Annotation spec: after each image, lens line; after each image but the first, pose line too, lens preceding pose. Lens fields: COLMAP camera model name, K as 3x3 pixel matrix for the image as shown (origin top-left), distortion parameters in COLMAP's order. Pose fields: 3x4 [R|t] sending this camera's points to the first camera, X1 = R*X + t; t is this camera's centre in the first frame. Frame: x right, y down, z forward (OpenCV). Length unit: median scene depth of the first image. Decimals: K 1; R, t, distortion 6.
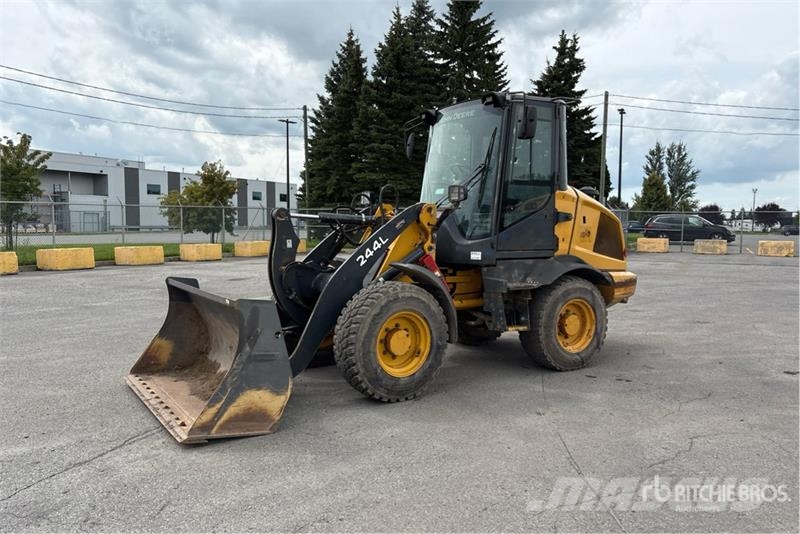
lens RADIAL K [[597.4, 0, 402.2], [0, 597.4, 266.4], [0, 0, 1]] dist [0.026773, -0.023186]
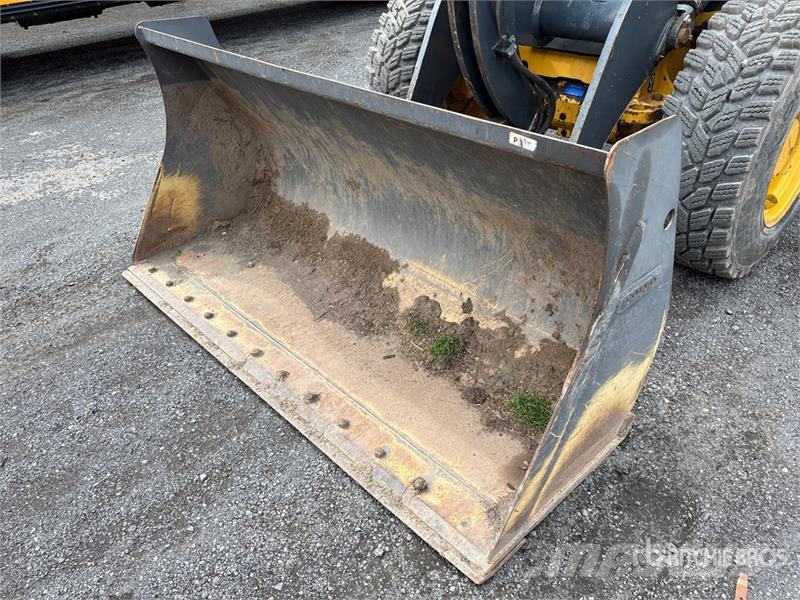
lens RADIAL K [[601.7, 0, 398.8], [0, 601.7, 302.0], [0, 0, 1]] dist [0.014538, 0.008852]
pose [[0.982069, -0.173901, 0.072788, -0.270966], [0.106867, 0.831615, 0.544974, -0.027029], [-0.155303, -0.527424, 0.835288, 0.523936]]
